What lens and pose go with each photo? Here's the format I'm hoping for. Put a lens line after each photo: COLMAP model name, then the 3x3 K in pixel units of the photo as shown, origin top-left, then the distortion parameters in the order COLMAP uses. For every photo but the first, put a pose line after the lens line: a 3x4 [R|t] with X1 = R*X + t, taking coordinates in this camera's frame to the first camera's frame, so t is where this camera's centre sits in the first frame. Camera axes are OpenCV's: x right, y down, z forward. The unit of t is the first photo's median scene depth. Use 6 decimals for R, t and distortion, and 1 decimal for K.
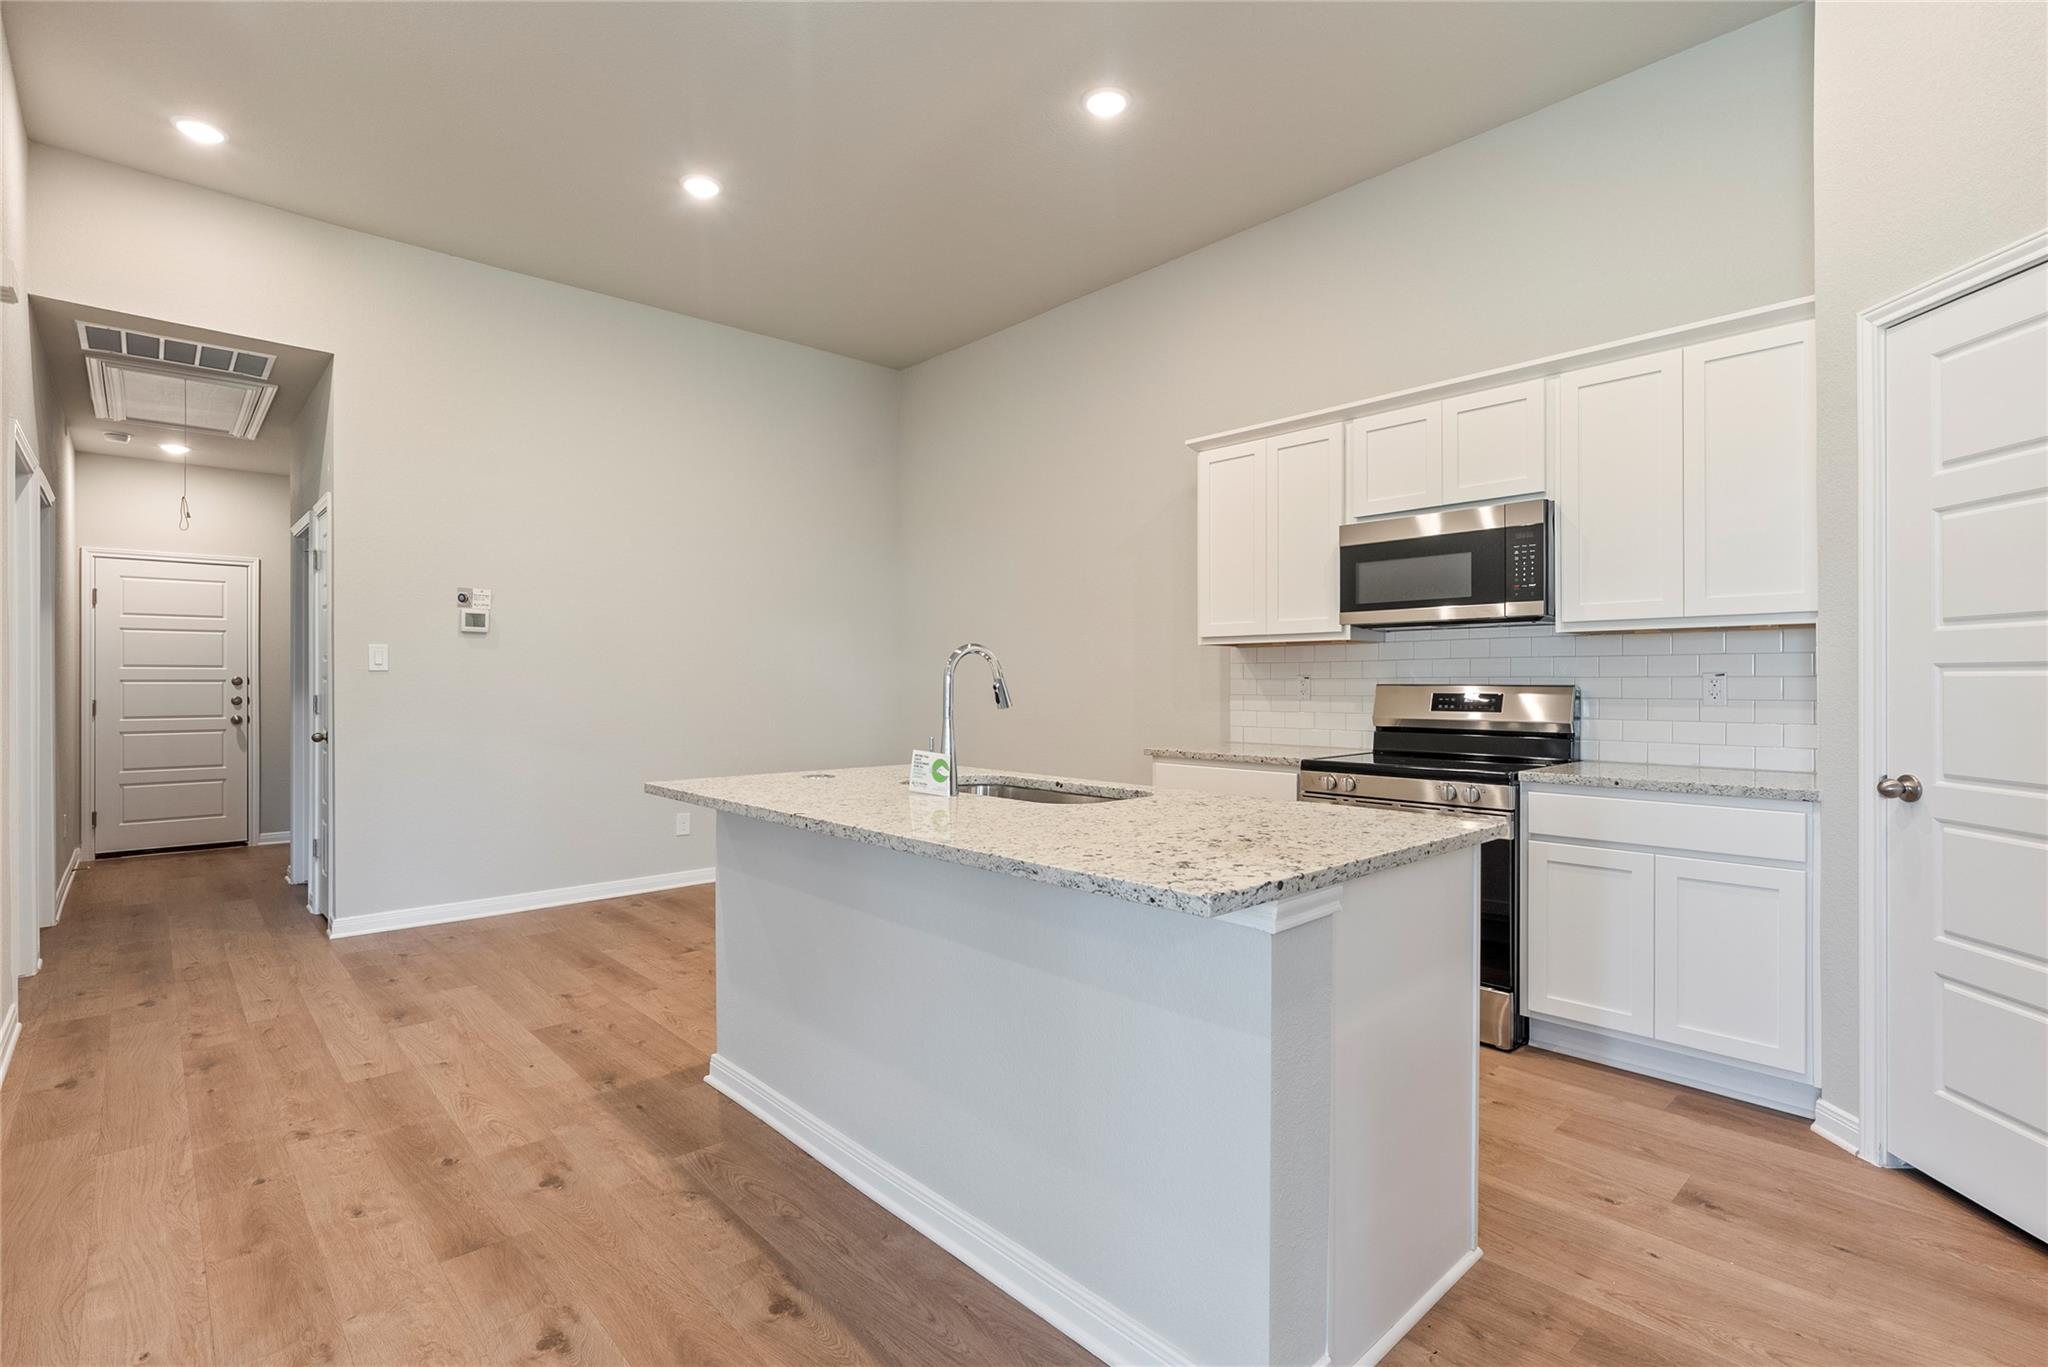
lens RADIAL K [[961.1, 0, 1022.7], [0, 961.1, 678.6], [0, 0, 1]] dist [0.001603, 0.001298]
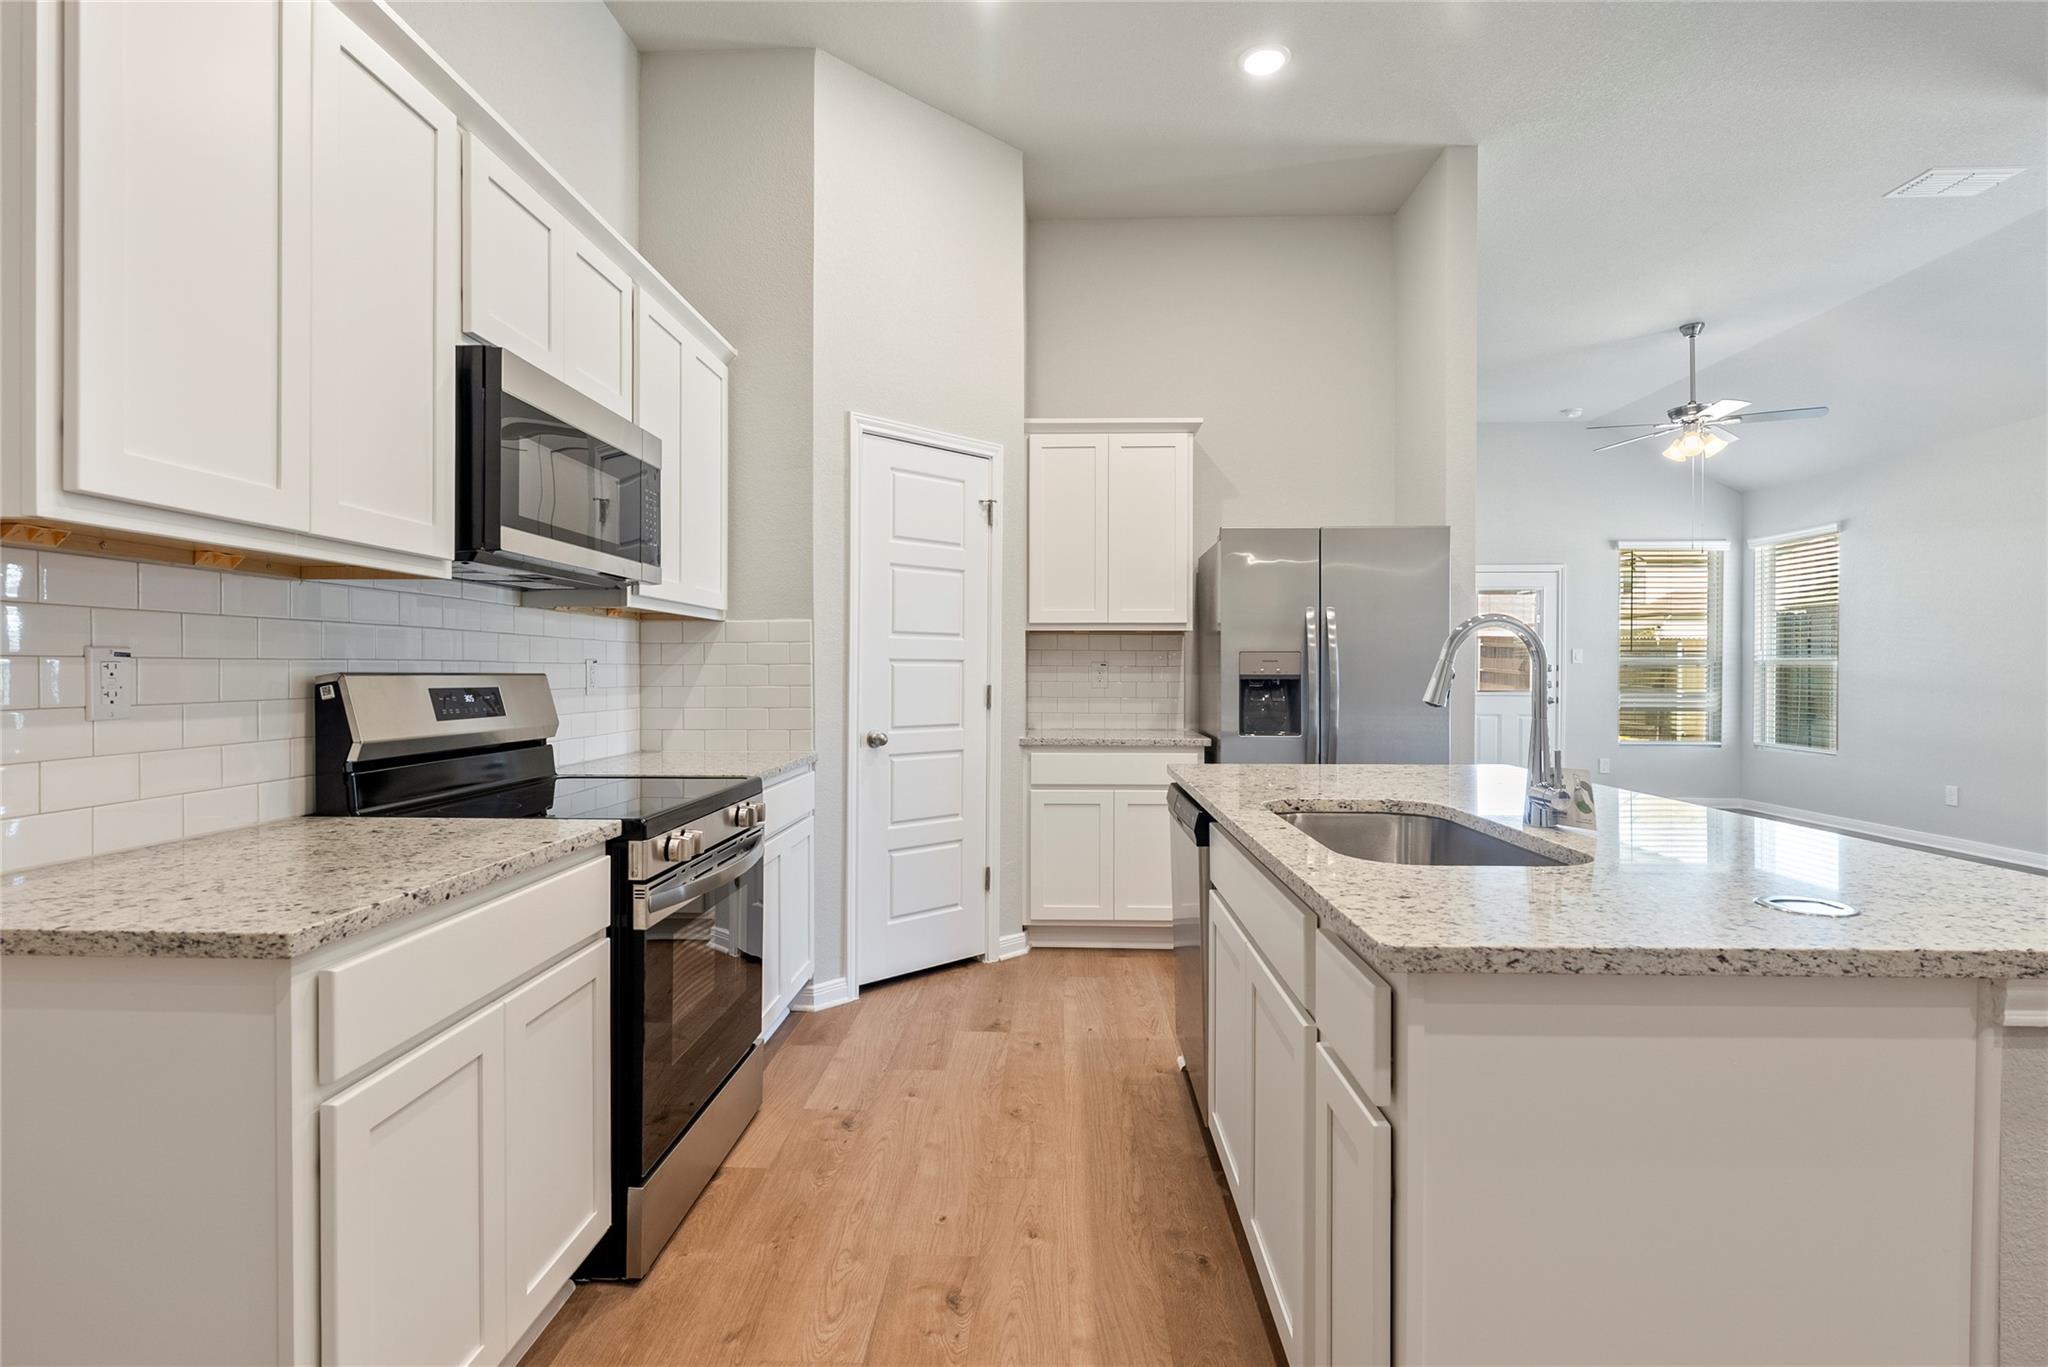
lens RADIAL K [[961.1, 0, 1019.3], [0, 961.1, 677.6], [0, 0, 1]] dist [0.001603, 0.001298]
pose [[-0.709087, -0.004947, 0.705104, -0.334958], [-0.004794, 0.999986, 0.002195, 0.010076], [-0.705105, -0.001824, -0.709101, 1.932358]]
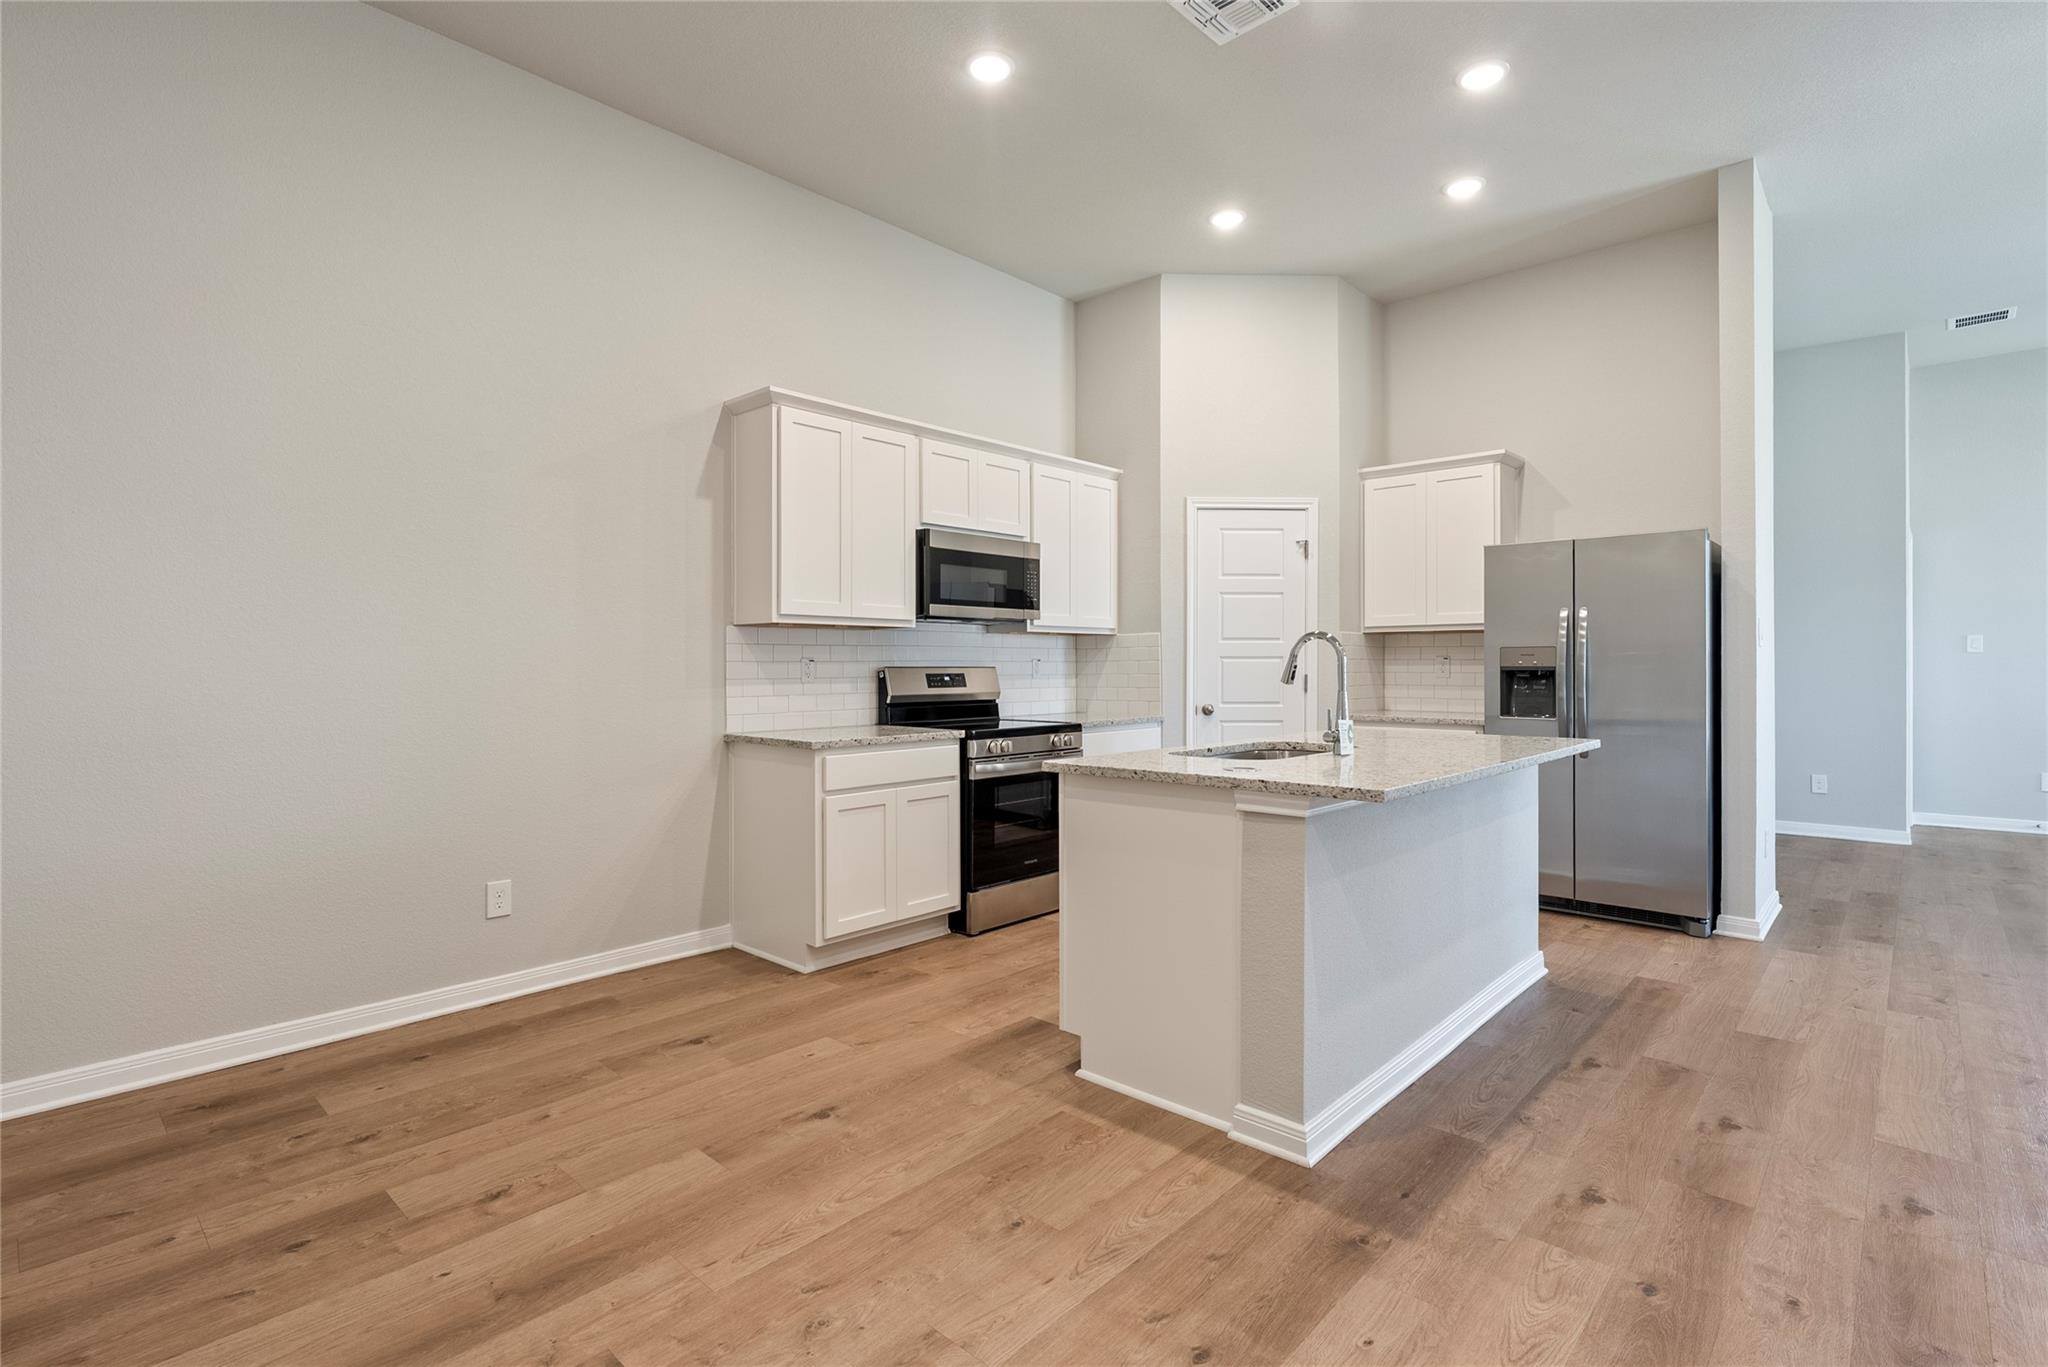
lens RADIAL K [[961.1, 0, 1031.6], [0, 961.1, 663.8], [0, 0, 1]] dist [0.001603, 0.001298]
pose [[-0.082746, 0.002687, 0.996567, -1.376597], [-0.002044, 0.999994, -0.002866, 0.009675], [-0.996569, -0.002274, -0.082740, 1.620548]]
